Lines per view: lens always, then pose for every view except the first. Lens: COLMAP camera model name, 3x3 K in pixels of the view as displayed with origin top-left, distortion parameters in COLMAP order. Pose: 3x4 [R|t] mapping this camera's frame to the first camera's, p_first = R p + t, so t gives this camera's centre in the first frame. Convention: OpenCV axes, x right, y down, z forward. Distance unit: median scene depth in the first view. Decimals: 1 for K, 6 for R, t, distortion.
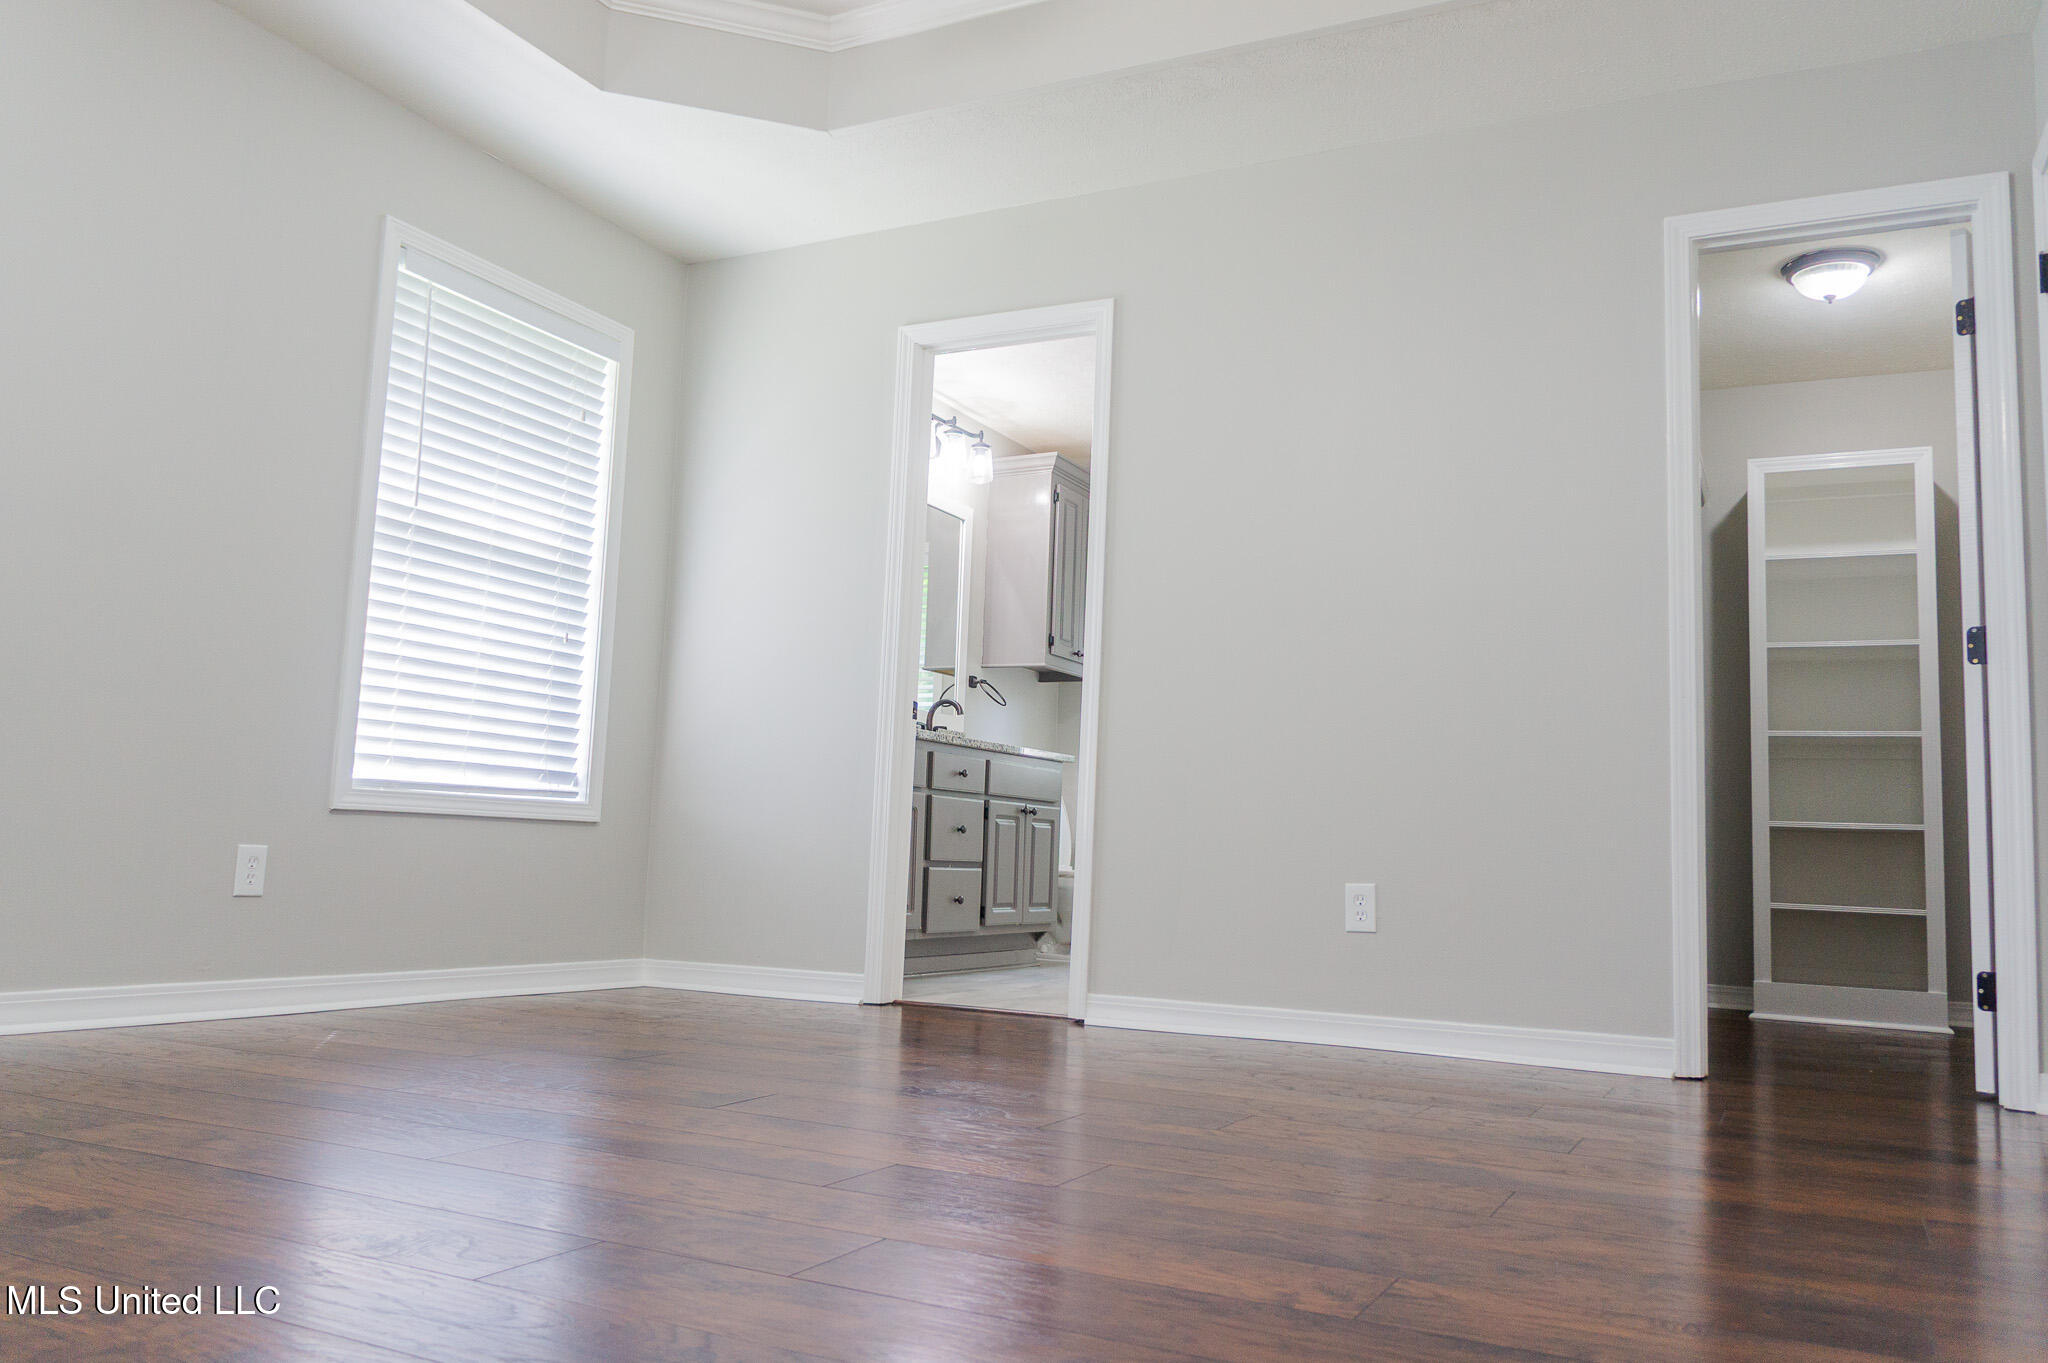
lens RADIAL K [[1550.4, 0, 1024.4], [0, 1550.4, 681.2], [0, 0, 1]] dist [0.001997, 0.003258]
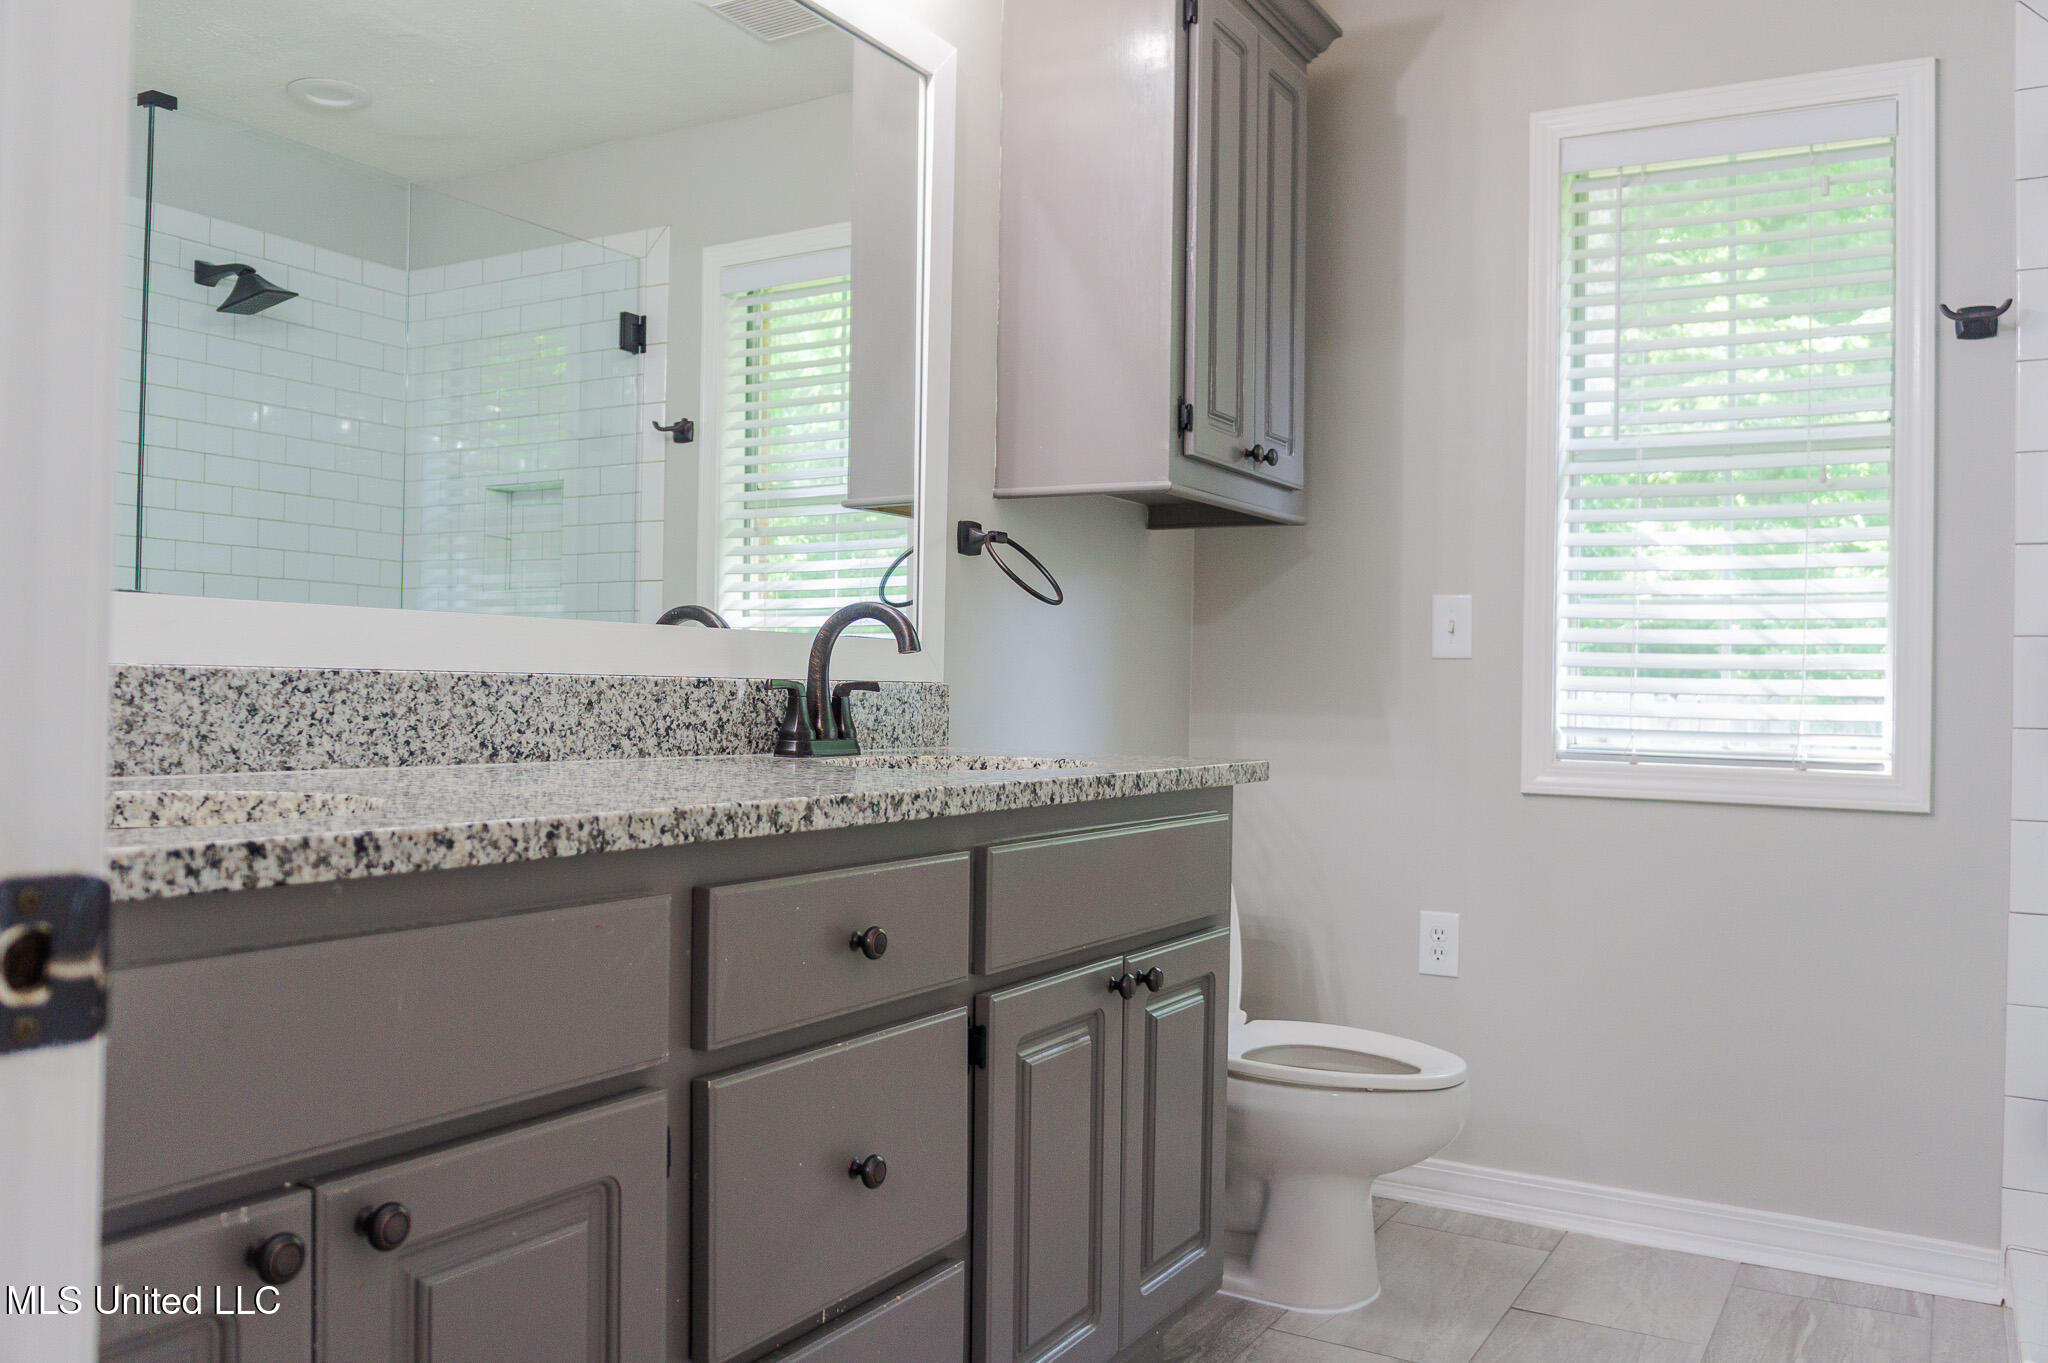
lens RADIAL K [[1654.3, 0, 1023.6], [0, 1654.3, 683.4], [0, 0, 1]] dist [-0.011000, -0.002898]
pose [[0.998287, -0.020449, -0.054811, -0.000085], [0.025944, 0.994498, 0.101493, -0.004765], [0.052434, -0.102741, 0.993325, 0.616056]]
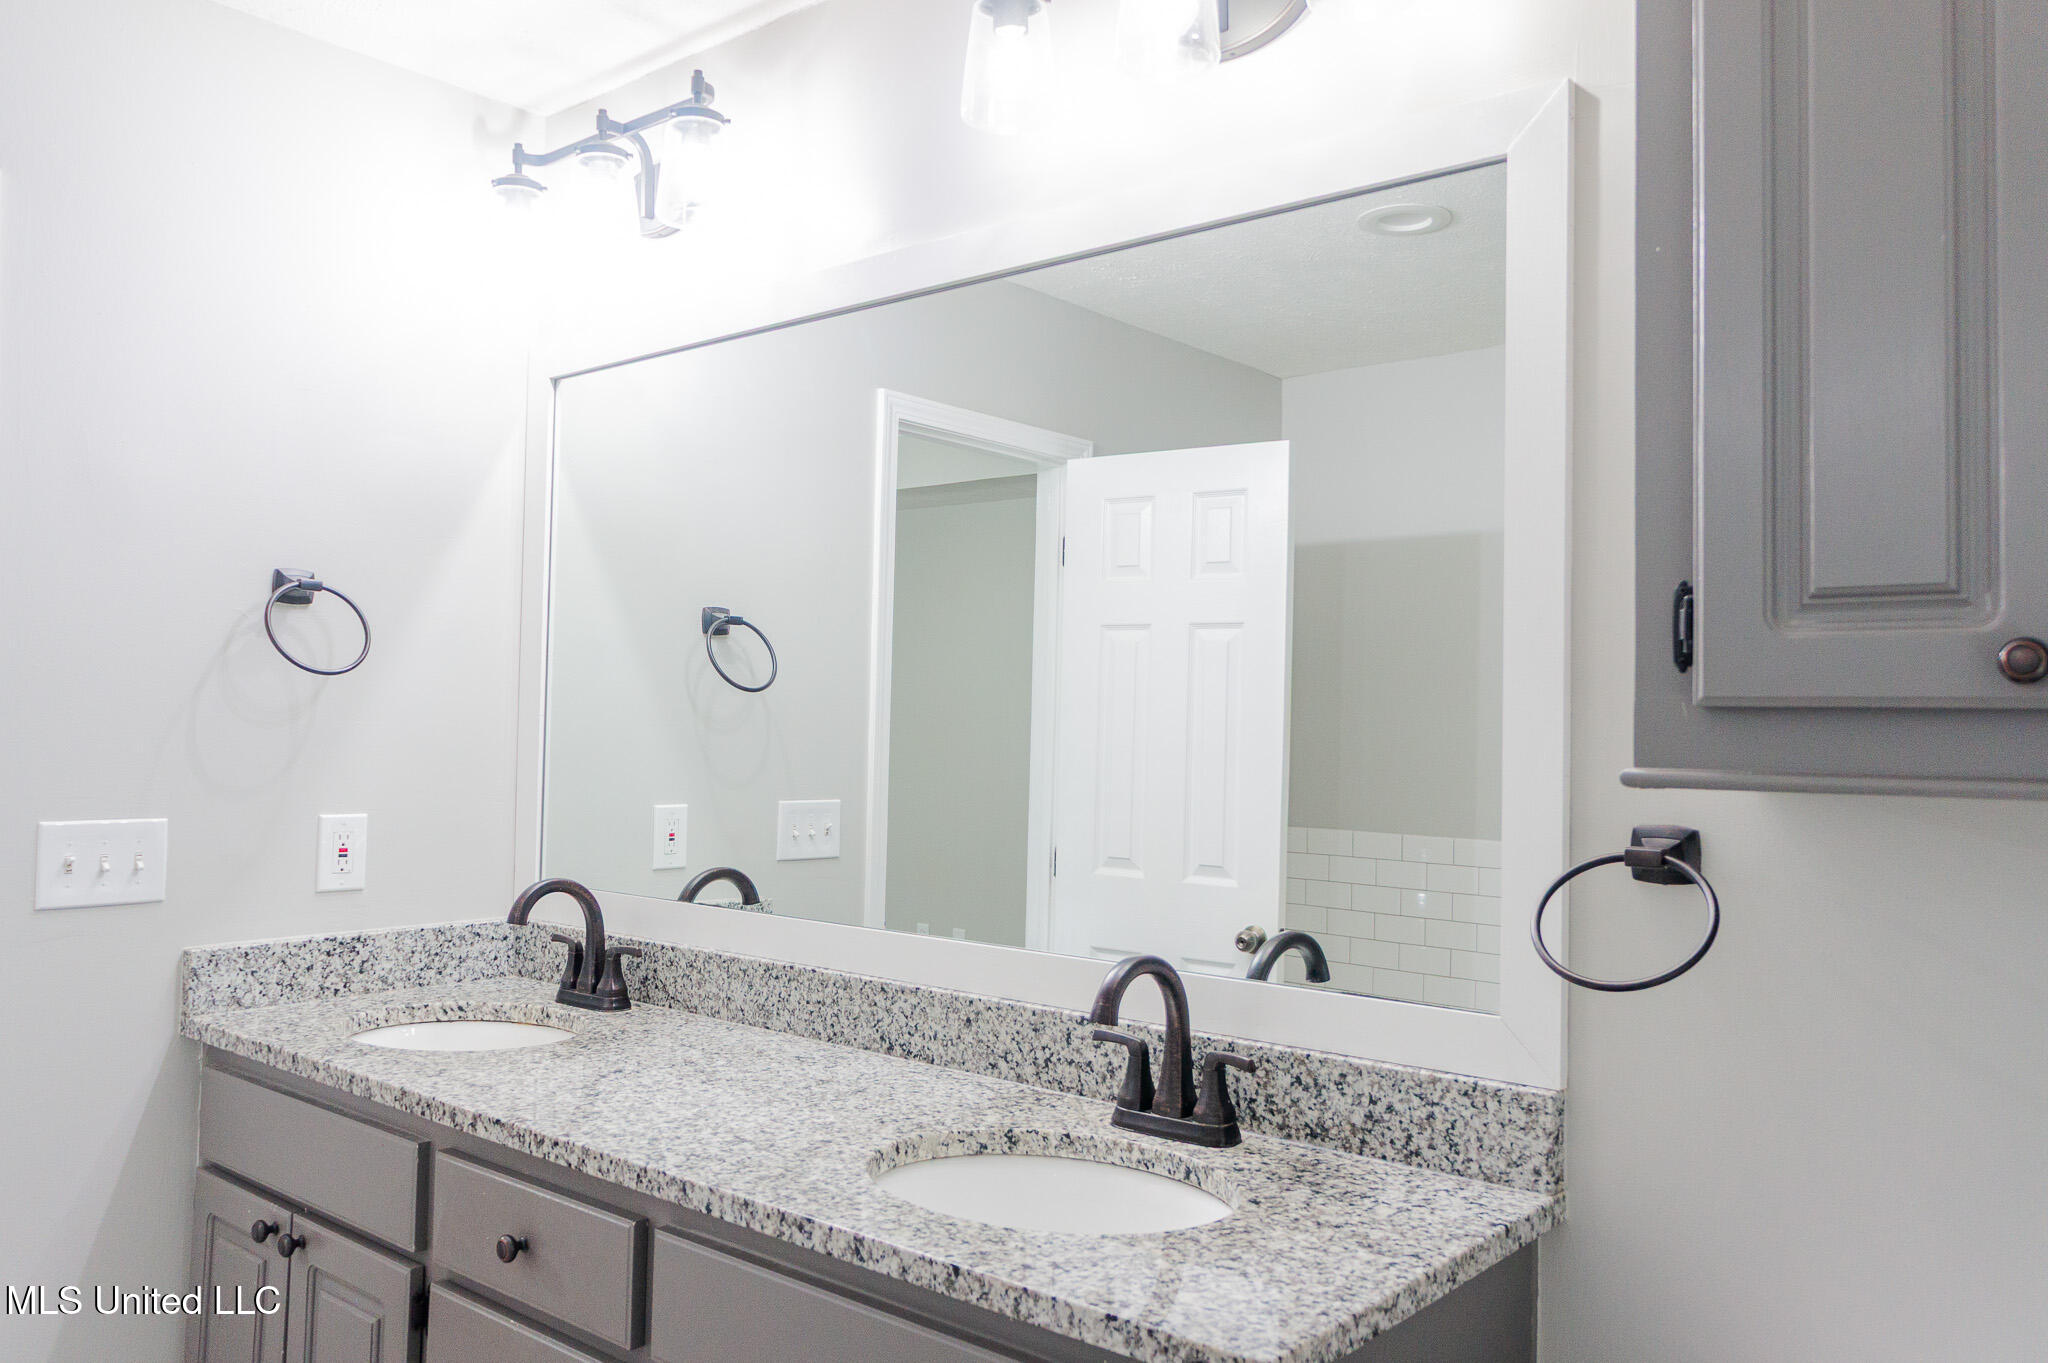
lens RADIAL K [[1550.4, 0, 1026.8], [0, 1550.4, 678.3], [0, 0, 1]] dist [0.001997, 0.003258]
pose [[-0.221943, -0.076586, -0.972047, 0.192682], [0.075857, 0.992533, -0.095520, -0.010096], [0.972105, -0.094936, -0.214476, 0.959906]]
